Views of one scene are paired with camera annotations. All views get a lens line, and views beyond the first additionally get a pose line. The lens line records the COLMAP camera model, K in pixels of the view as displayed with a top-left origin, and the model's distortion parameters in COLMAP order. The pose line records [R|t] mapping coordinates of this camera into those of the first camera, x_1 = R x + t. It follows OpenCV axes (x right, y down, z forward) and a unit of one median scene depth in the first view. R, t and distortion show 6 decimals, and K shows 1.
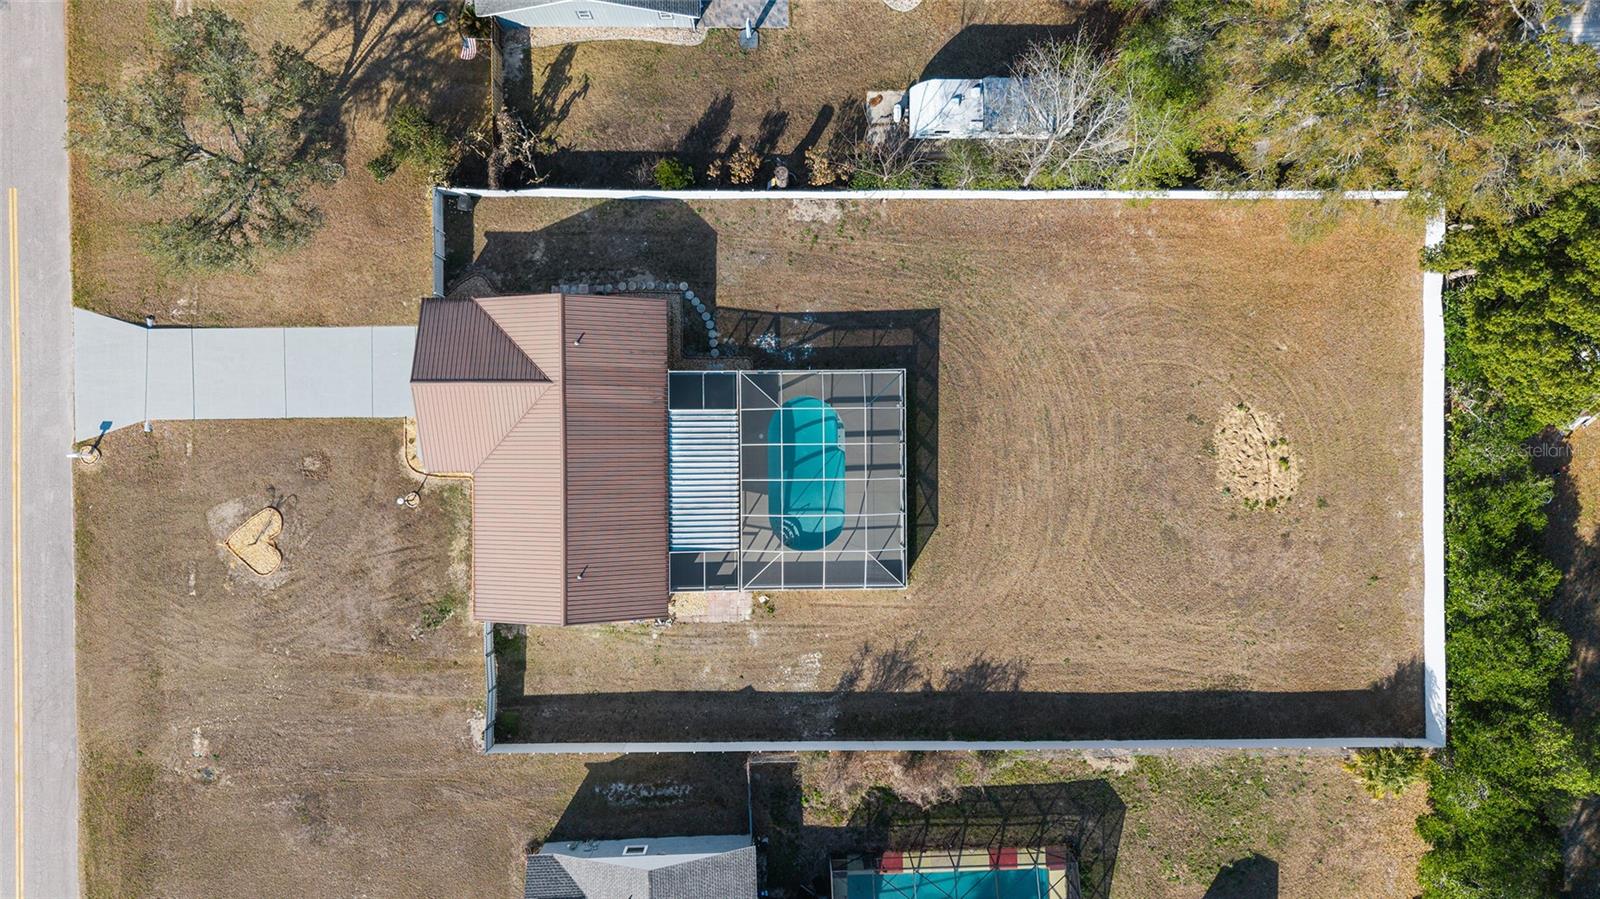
lens RADIAL K [[1075.7, 0, 800.0], [0, 1075.7, 449.5], [0, 0, 1]] dist [0.026094, -0.033796]
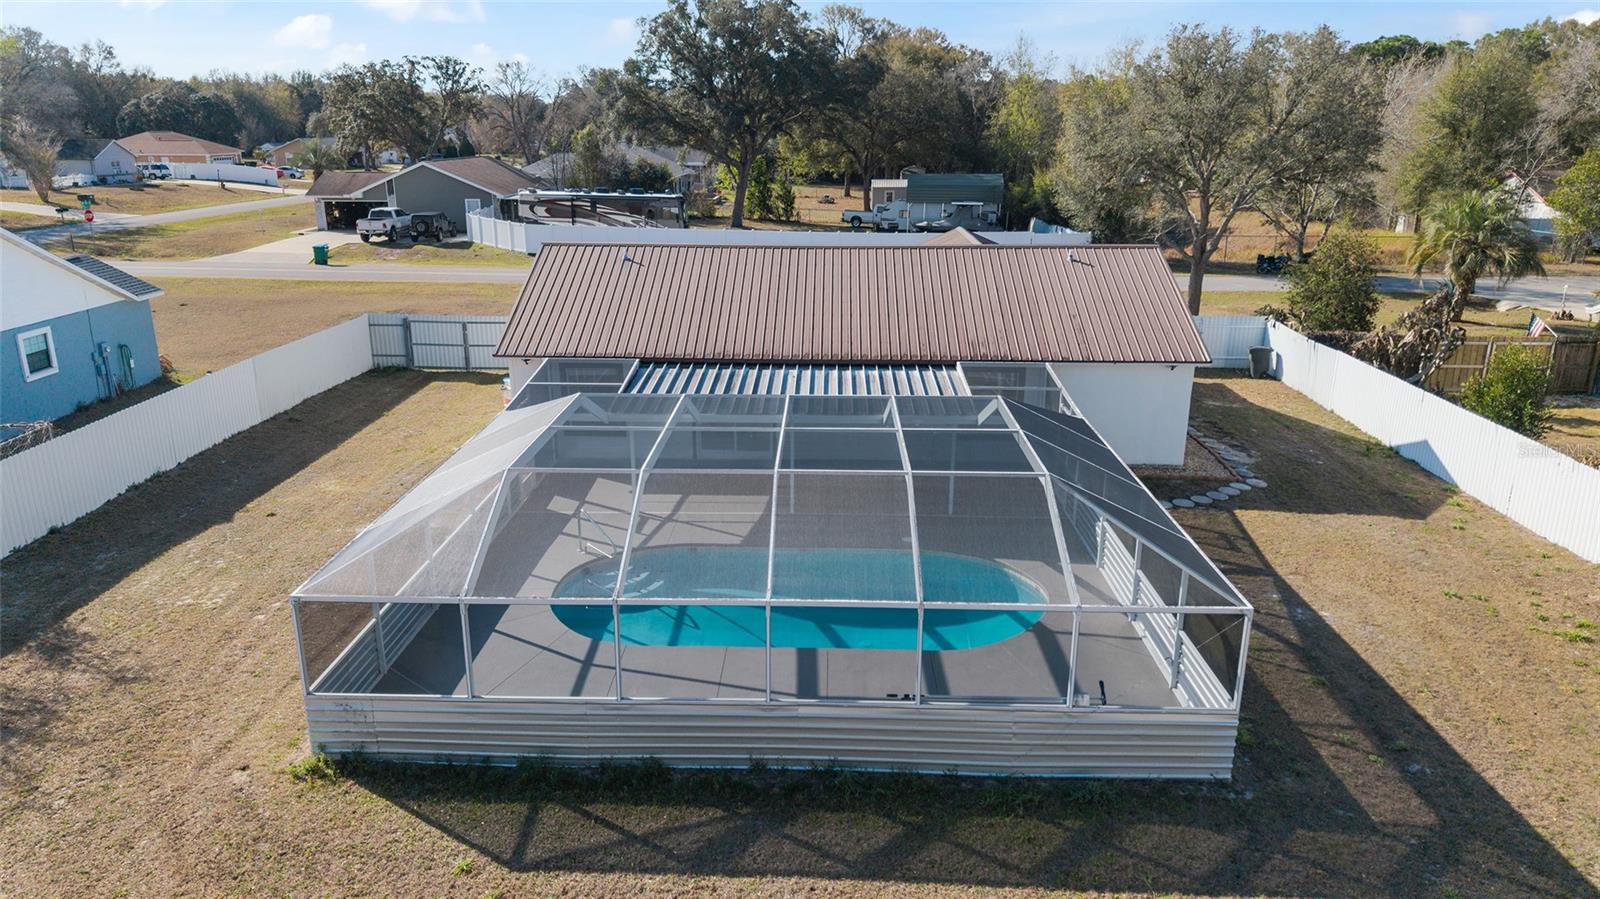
lens RADIAL K [[1076.6, 0, 794.5], [0, 1076.6, 451.6], [0, 0, 1]] dist [0.010122, 0.000325]
pose [[-0.043234, 0.273026, -0.961035, 0.298131], [-0.998678, -0.038591, 0.033964, 0.014307], [-0.027814, 0.961232, 0.274333, 0.870961]]
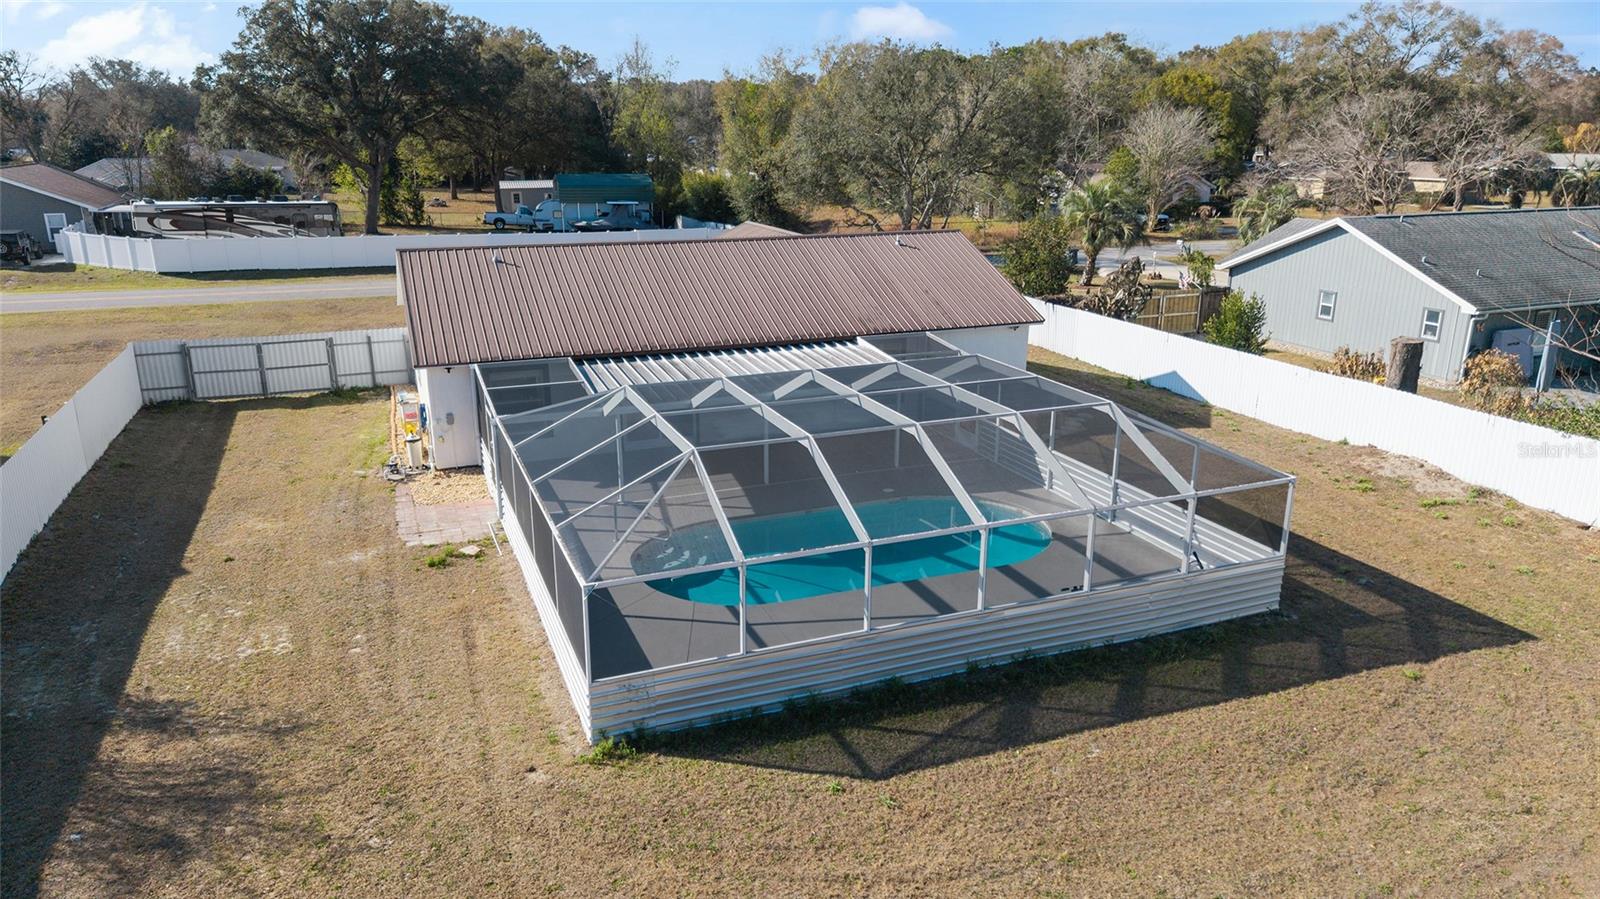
lens RADIAL K [[1075.7, 0, 800.0], [0, 1075.7, 449.5], [0, 0, 1]] dist [0.026094, -0.033796]
pose [[0.360210, 0.251212, -0.898410, 0.310654], [-0.932696, 0.078307, -0.352060, 0.160000], [-0.018090, 0.964759, 0.262512, 0.874995]]
